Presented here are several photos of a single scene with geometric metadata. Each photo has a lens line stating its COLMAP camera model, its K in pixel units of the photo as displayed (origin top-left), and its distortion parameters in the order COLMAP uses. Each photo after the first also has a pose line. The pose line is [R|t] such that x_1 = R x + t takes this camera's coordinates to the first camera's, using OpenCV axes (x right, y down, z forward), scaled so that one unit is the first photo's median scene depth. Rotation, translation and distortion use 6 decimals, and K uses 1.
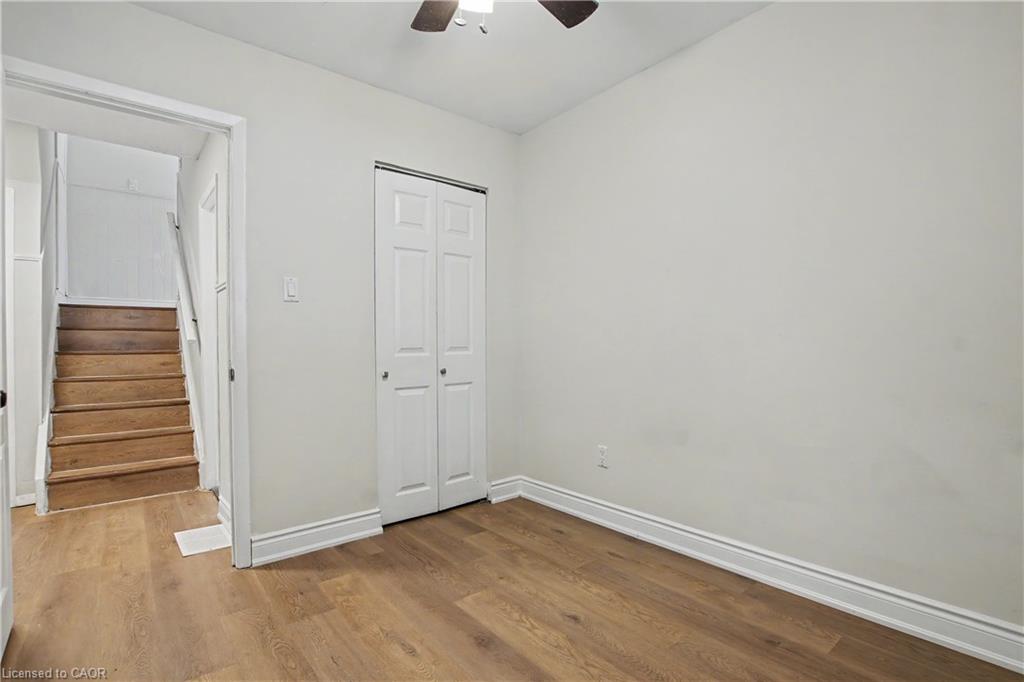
lens RADIAL K [[478.1, 0, 514.2], [0, 478.1, 345.8], [0, 0, 1]] dist [-0.030575, 0.001260]
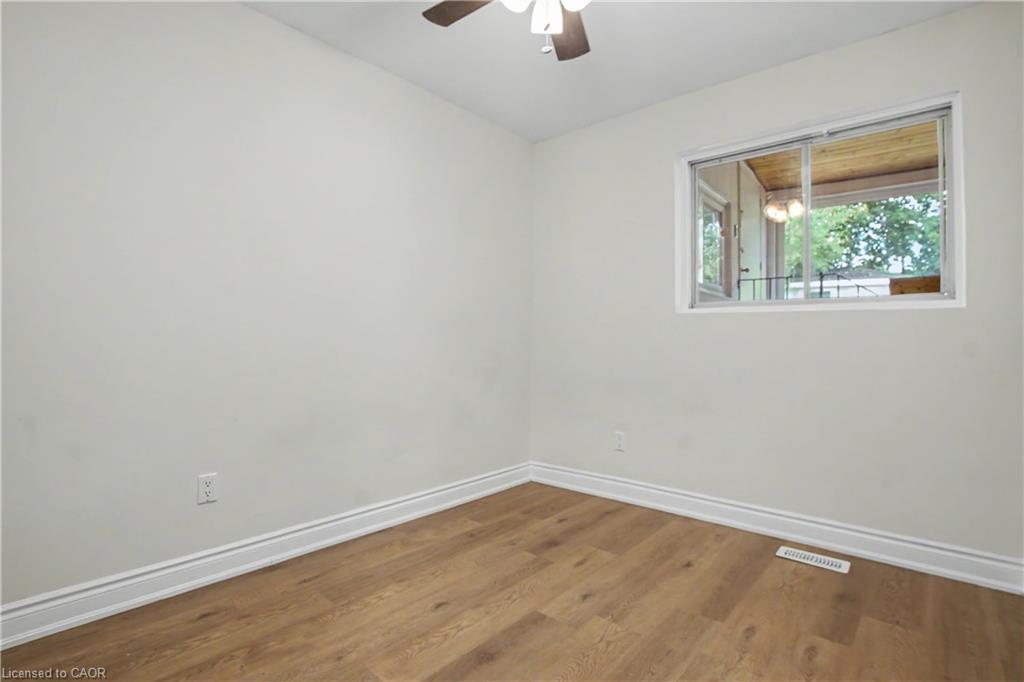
lens RADIAL K [[478.1, 0, 514.2], [0, 478.1, 345.8], [0, 0, 1]] dist [-0.030575, 0.001260]
pose [[-0.137265, -0.005114, 0.990521, -0.815993], [-0.006399, 0.999970, 0.004276, 0.010430], [-0.990514, -0.005752, -0.137293, 0.890435]]
